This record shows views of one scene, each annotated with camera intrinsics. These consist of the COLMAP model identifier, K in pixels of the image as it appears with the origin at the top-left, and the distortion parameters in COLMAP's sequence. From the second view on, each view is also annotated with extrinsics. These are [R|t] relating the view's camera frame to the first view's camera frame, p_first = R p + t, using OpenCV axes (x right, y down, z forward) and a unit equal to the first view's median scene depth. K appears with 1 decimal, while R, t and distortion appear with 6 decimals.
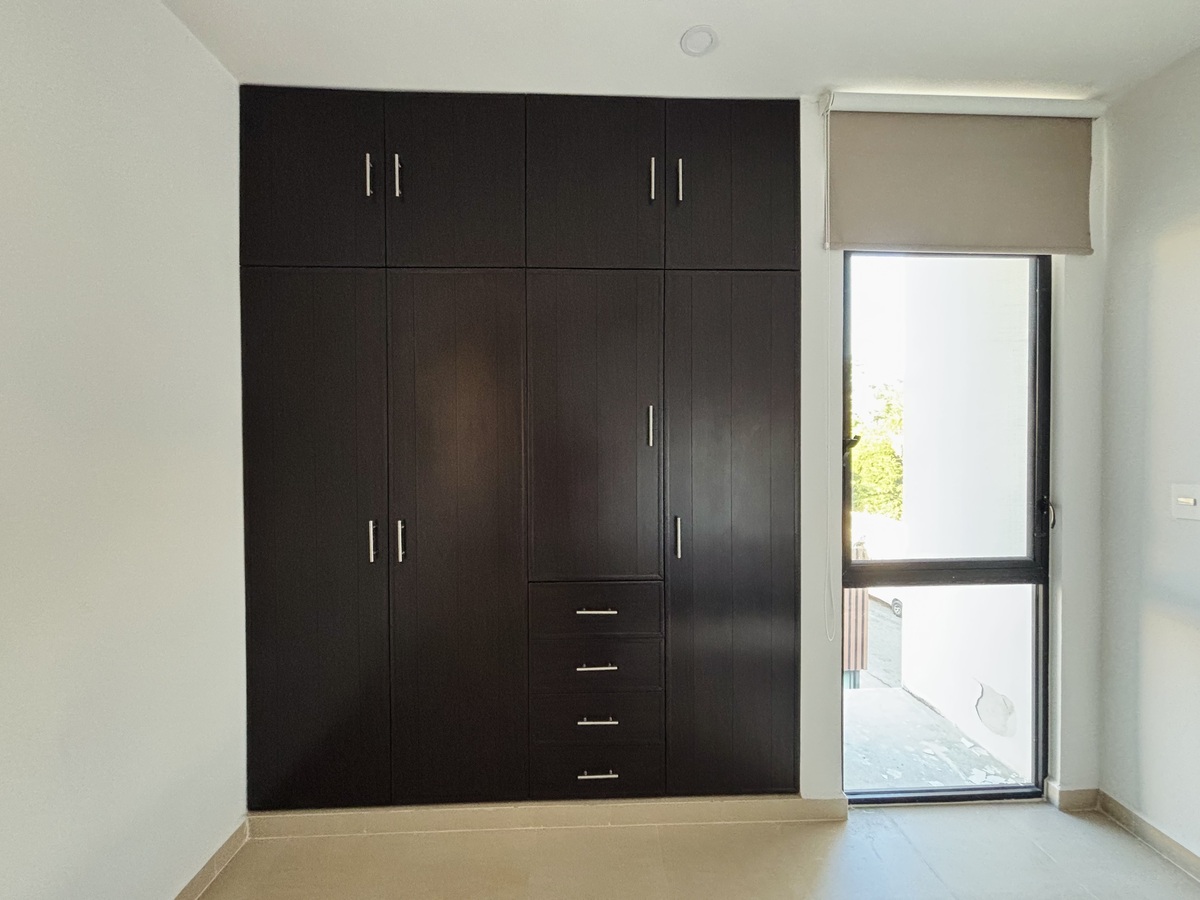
lens RADIAL K [[481.5, 0, 601.2], [0, 481.5, 446.1], [0, 0, 1]] dist [-0.002498, -0.000820]
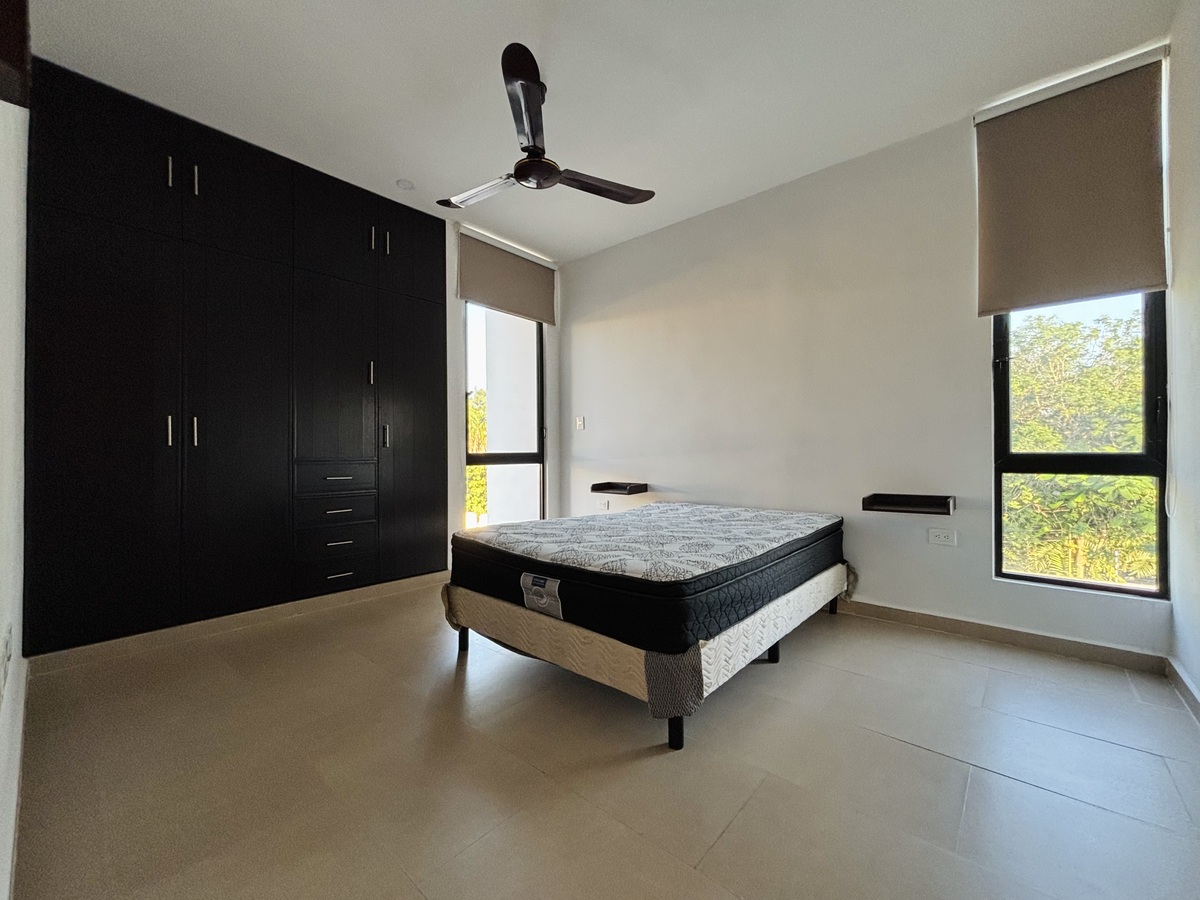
lens RADIAL K [[481.5, 0, 605.0], [0, 481.5, 451.1], [0, 0, 1]] dist [-0.002498, -0.000820]
pose [[0.671700, 0.000366, 0.740824, -0.622244], [0.017293, 0.999720, -0.016173, 0.284175], [-0.740622, 0.023674, 0.671505, -0.818801]]
